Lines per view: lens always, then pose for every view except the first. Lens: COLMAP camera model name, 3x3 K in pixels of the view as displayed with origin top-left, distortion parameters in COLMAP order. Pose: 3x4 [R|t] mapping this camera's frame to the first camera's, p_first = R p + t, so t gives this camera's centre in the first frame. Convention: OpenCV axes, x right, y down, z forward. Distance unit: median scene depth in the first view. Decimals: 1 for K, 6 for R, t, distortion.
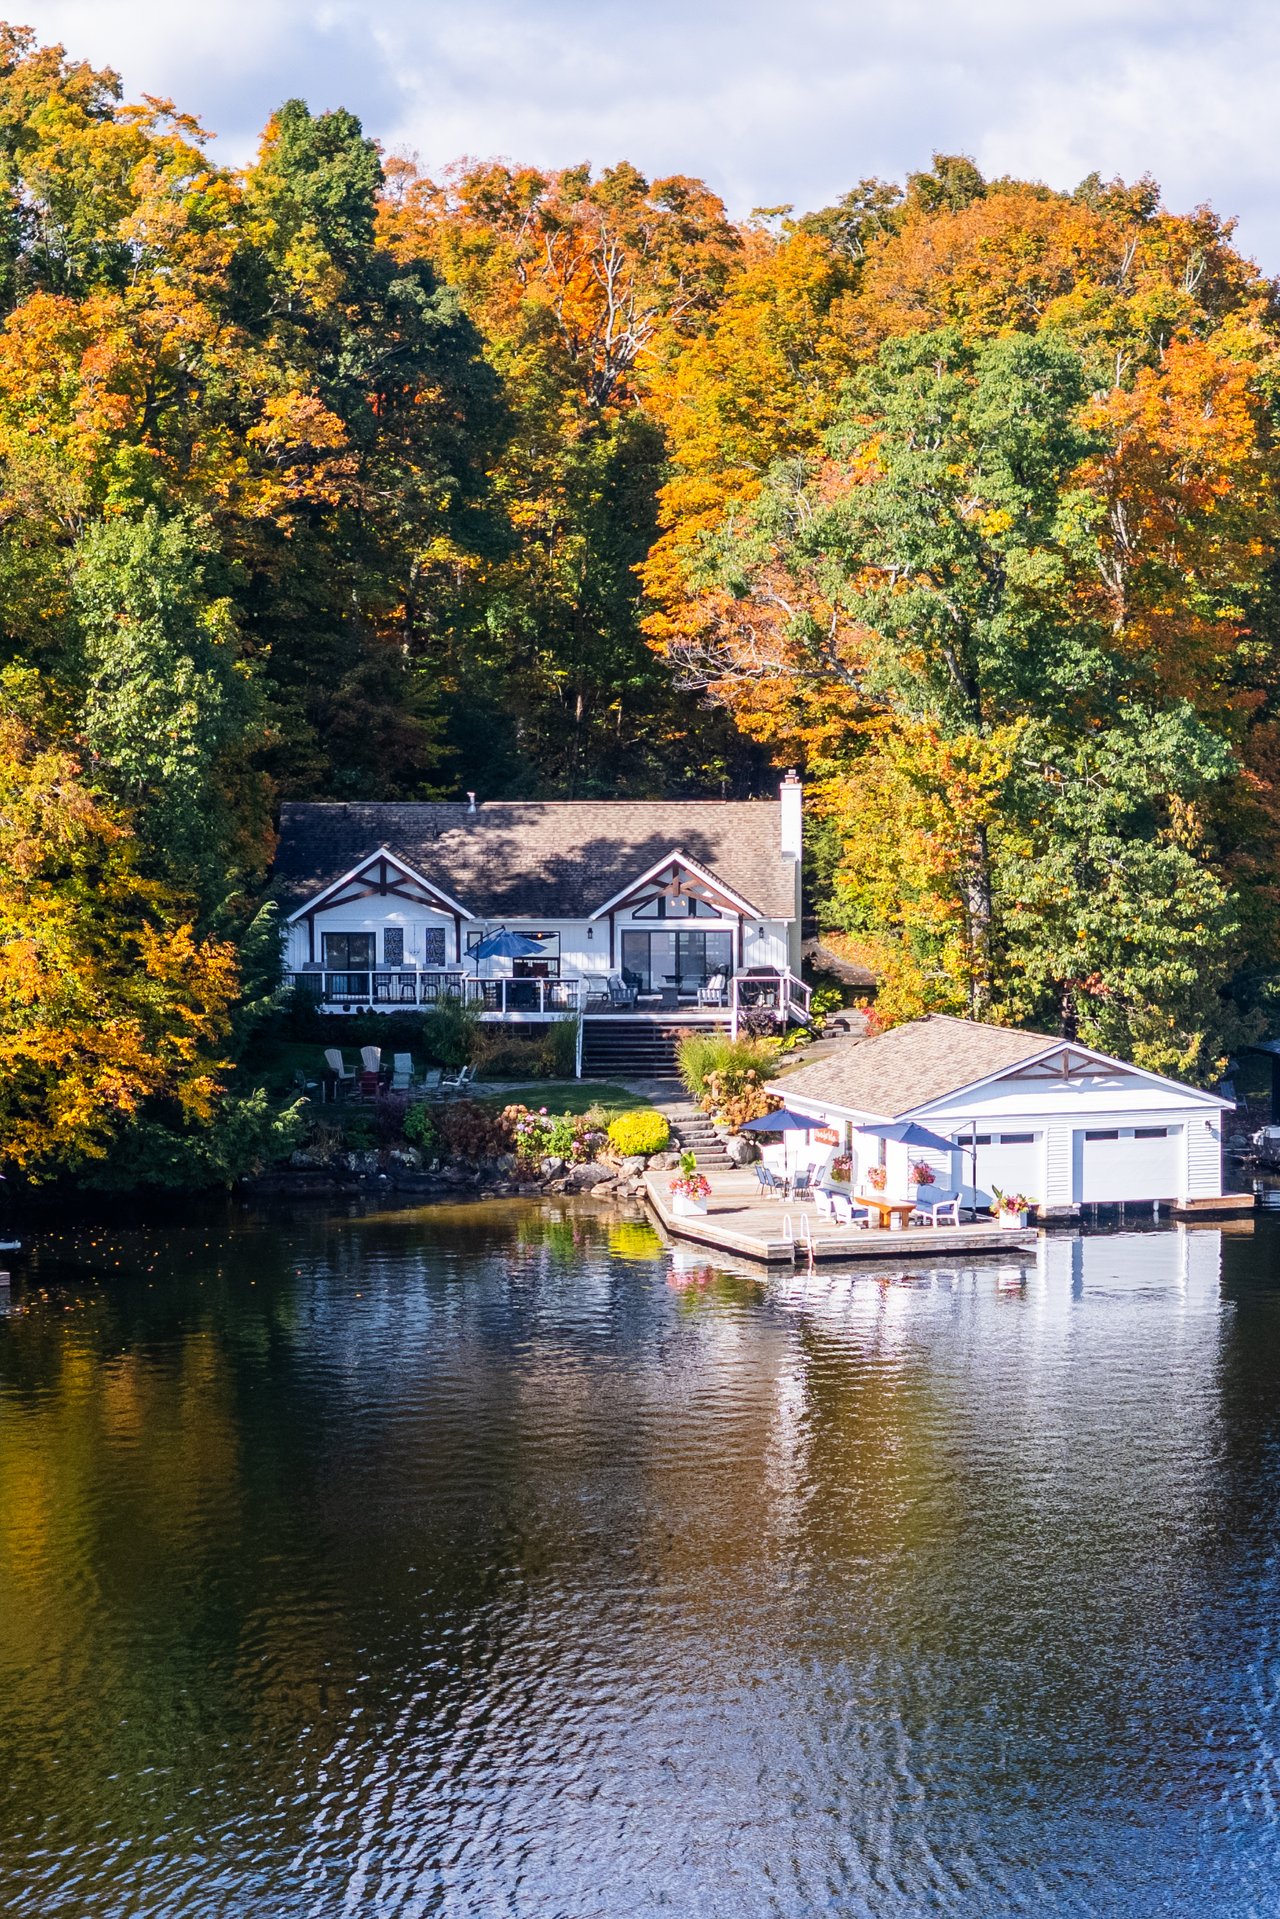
lens RADIAL K [[3662.9, 0, 552.2], [0, 3662.9, 953.0], [0, 0, 1]] dist [-0.207793, 0.102233]
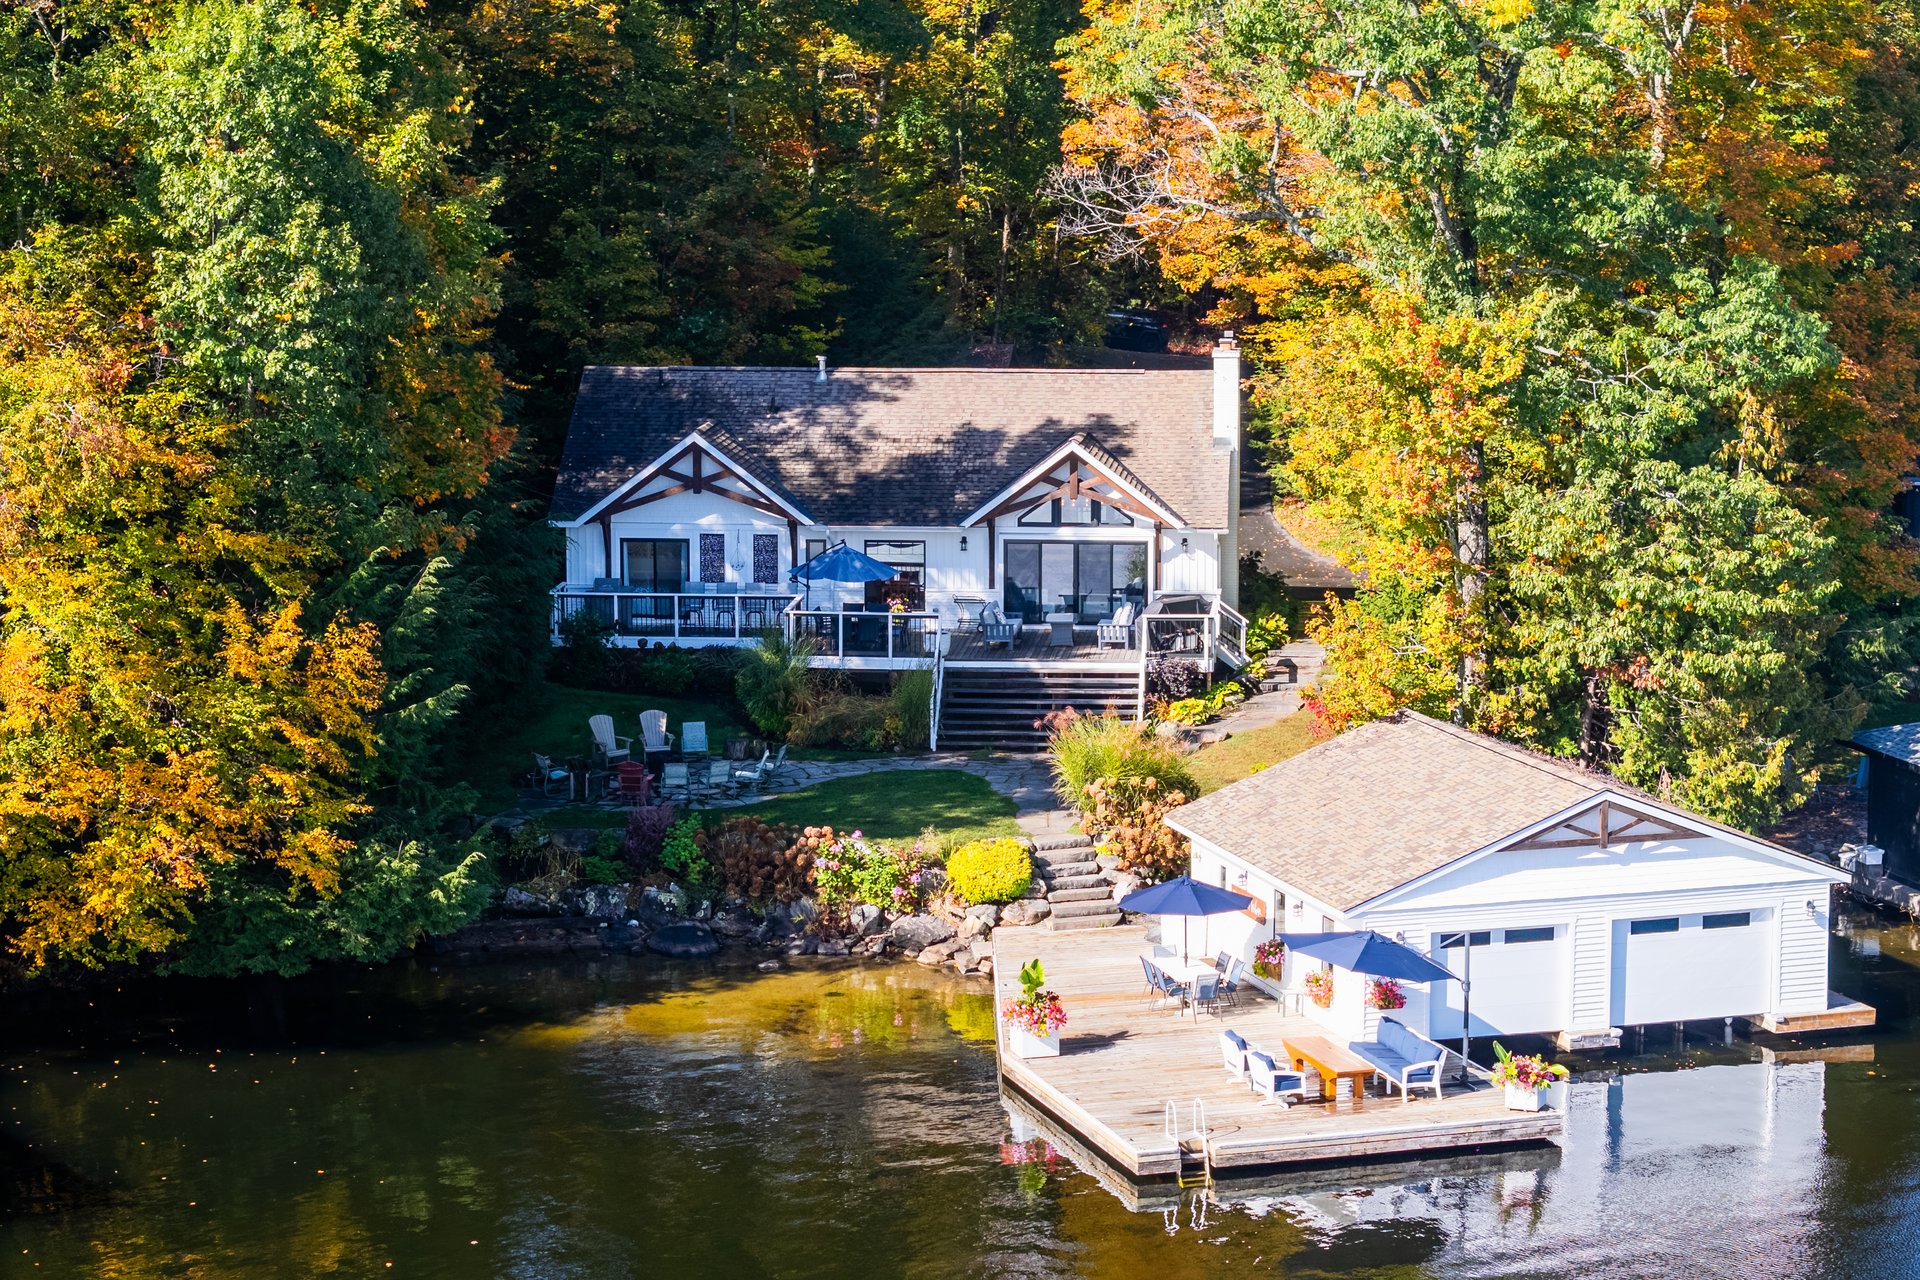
lens RADIAL K [[3664.8, 0, 960.0], [0, 3664.8, 640.0], [0, 0, 1]] dist [-0.207793, 0.102233]
pose [[0.999823, 0.007950, -0.017038, 0.029402], [-0.007082, 0.998702, 0.050439, -0.030884], [0.017417, -0.050310, 0.998582, 0.289948]]
